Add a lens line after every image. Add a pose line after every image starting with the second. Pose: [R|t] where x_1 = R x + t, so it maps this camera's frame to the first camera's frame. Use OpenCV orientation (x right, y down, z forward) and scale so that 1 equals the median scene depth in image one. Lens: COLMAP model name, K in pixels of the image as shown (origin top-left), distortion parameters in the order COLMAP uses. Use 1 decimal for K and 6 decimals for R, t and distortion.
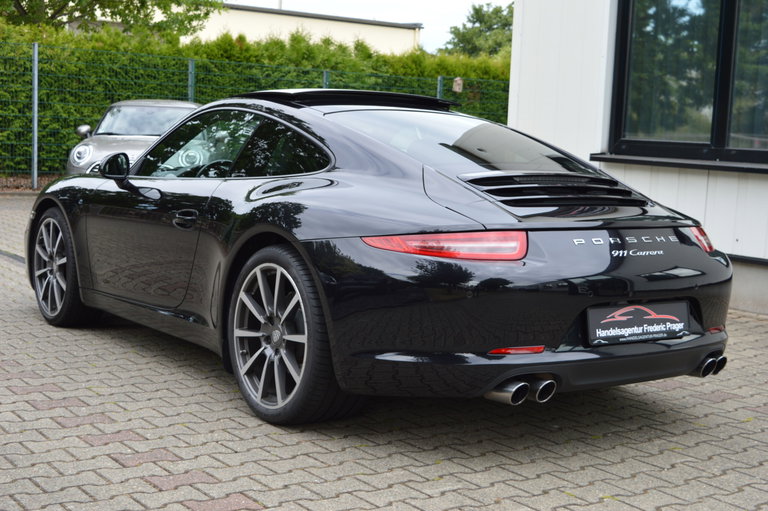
lens RADIAL K [[1010.9, 0, 384.0], [0, 1010.9, 255.5], [0, 0, 1]] dist [-0.009201, -0.002355]
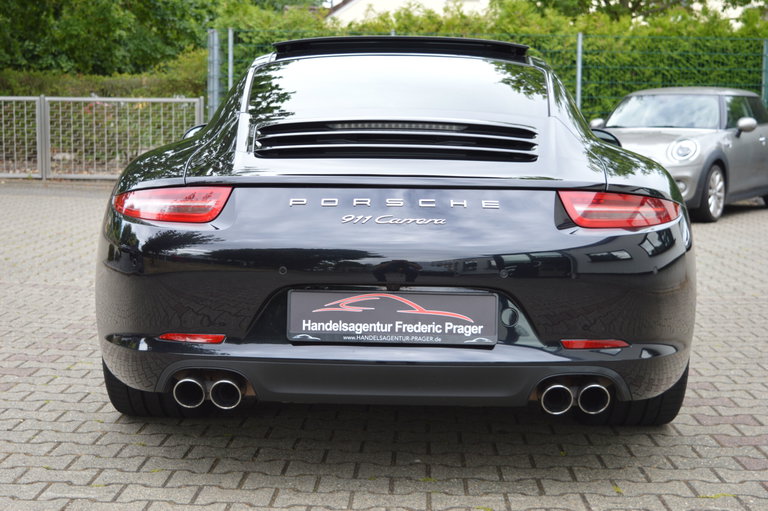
lens RADIAL K [[1132.6, 0, 384.0], [0, 1132.6, 255.5], [0, 0, 1]] dist [0.001075, -0.006578]
pose [[0.827688, 0.033836, -0.560168, 0.680082], [-0.042702, 0.999084, -0.002748, 0.024265], [0.559562, 0.026195, 0.828374, 0.326288]]
